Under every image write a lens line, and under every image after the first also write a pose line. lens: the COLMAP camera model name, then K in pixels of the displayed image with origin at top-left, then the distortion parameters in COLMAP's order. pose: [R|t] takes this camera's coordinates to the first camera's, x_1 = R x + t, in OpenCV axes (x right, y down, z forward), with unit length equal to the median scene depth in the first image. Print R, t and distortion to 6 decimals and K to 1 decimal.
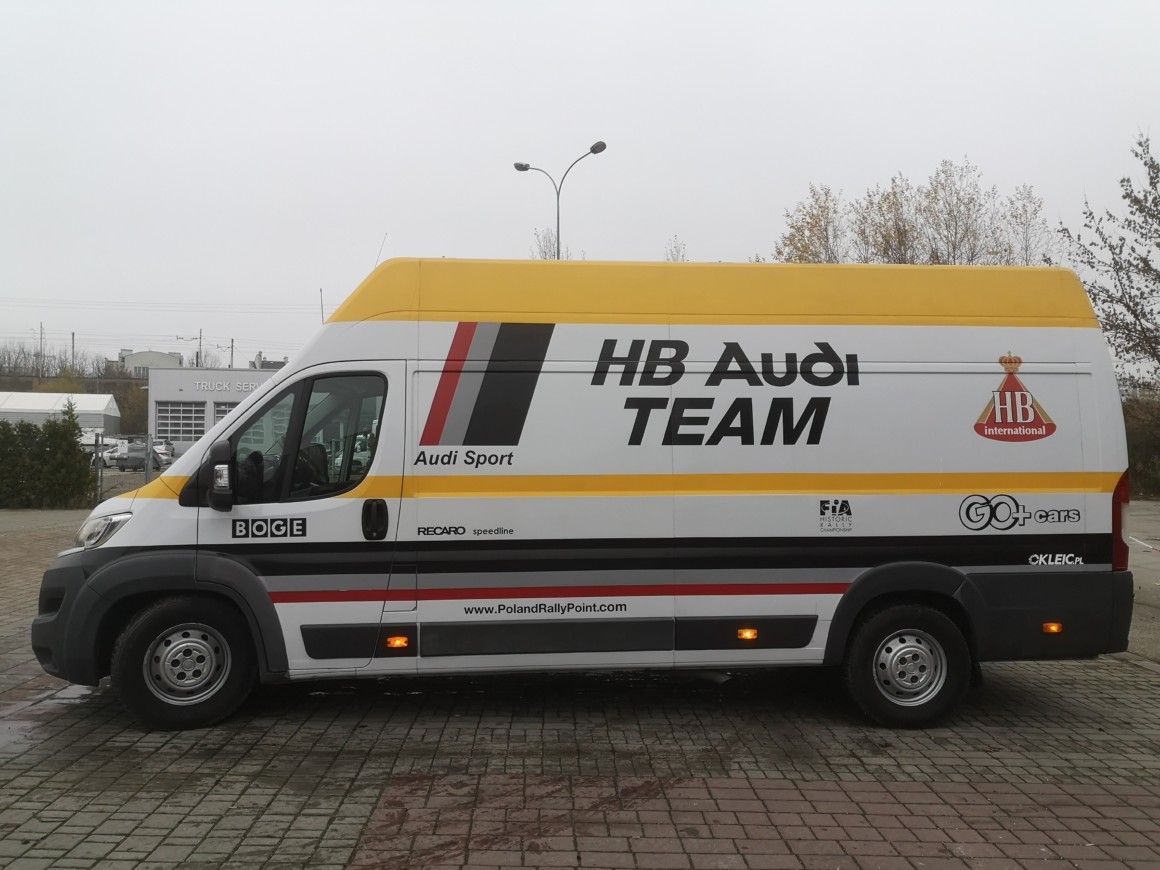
lens RADIAL K [[911.7, 0, 579.3], [0, 911.7, 479.9], [0, 0, 1]] dist [0.001029, -0.010697]
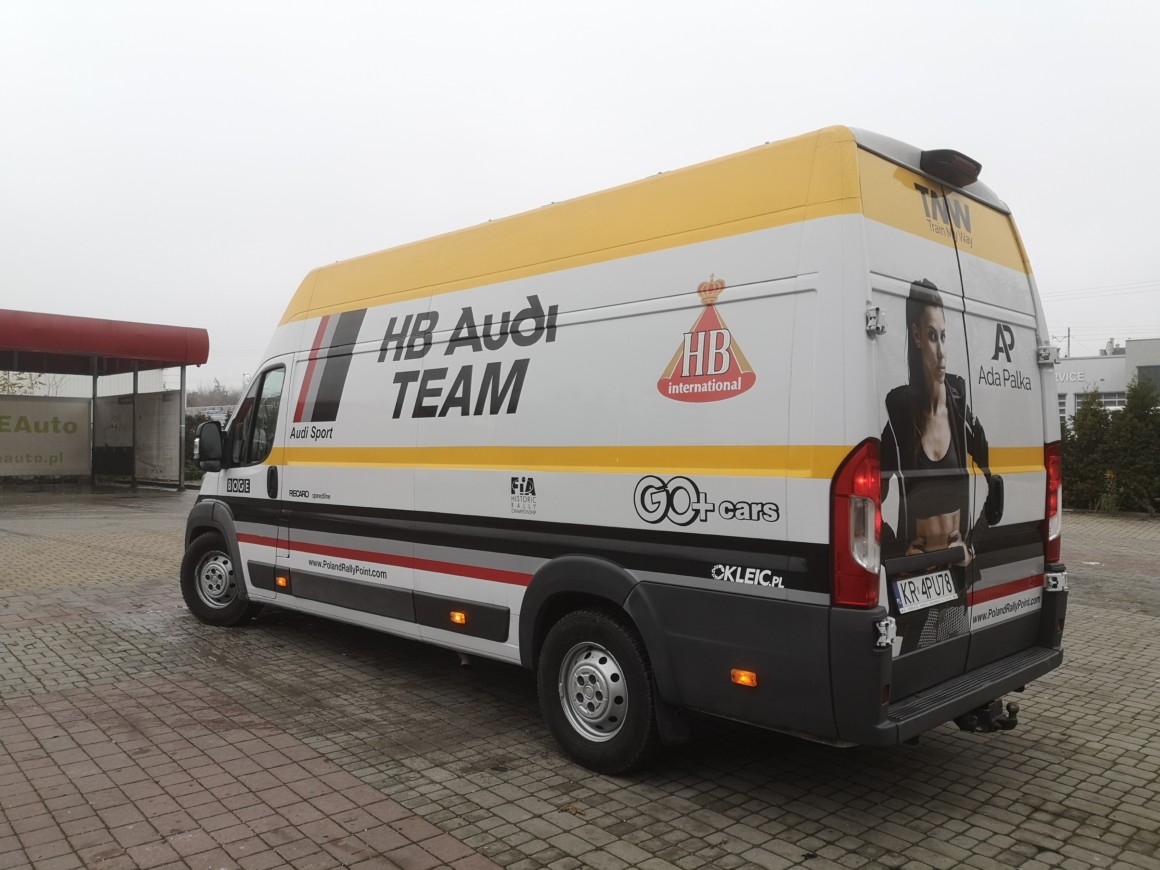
lens RADIAL K [[913.8, 0, 585.4], [0, 913.8, 464.7], [0, 0, 1]] dist [0.004838, -0.017429]
pose [[0.653652, 0.016515, -0.756615, 0.971552], [-0.024588, 0.999697, 0.000579, 0.008426], [0.756395, 0.018225, 0.653861, 0.479670]]
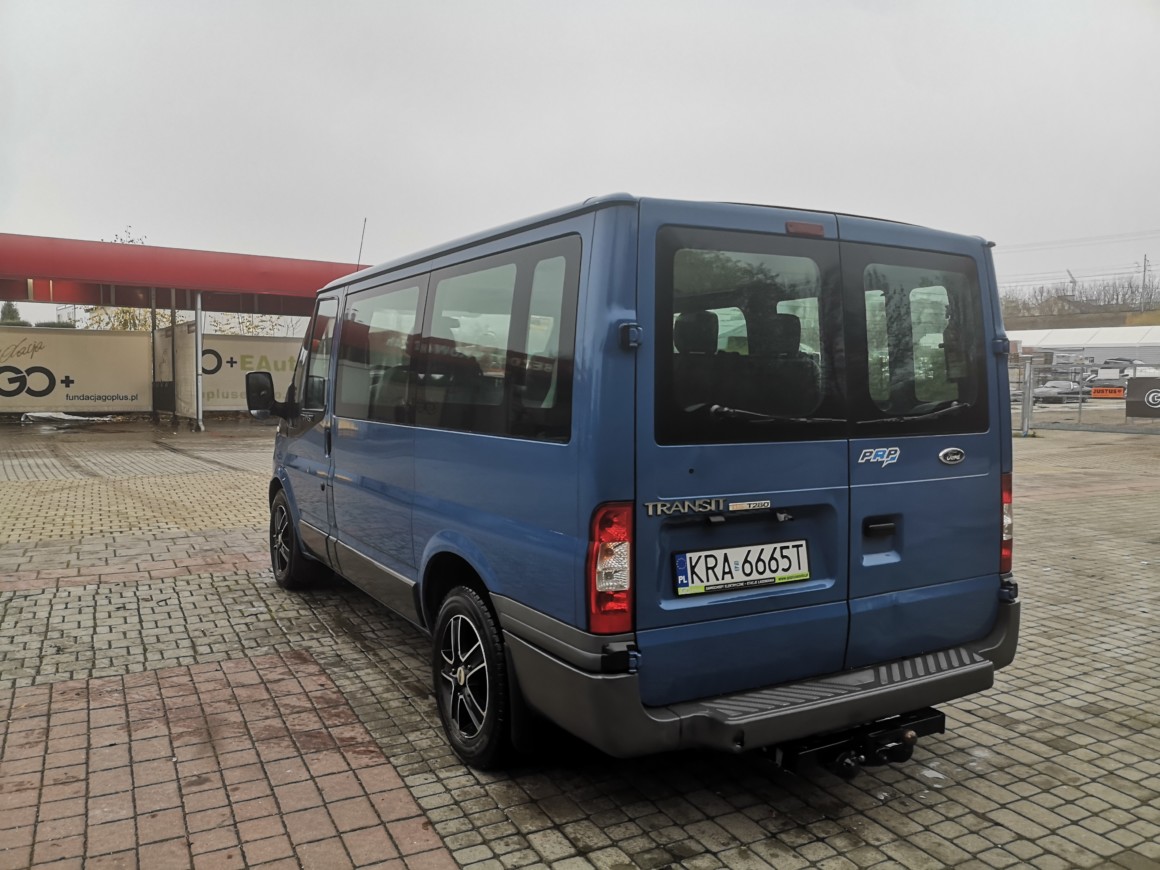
lens RADIAL K [[877.4, 0, 575.6], [0, 877.4, 481.4], [0, 0, 1]] dist [0.059494, -0.057419]
pose [[0.454901, 0.098676, -0.885058, 0.718919], [-0.031965, 0.995011, 0.094506, 0.010079], [0.889968, -0.014700, 0.455786, 0.677185]]
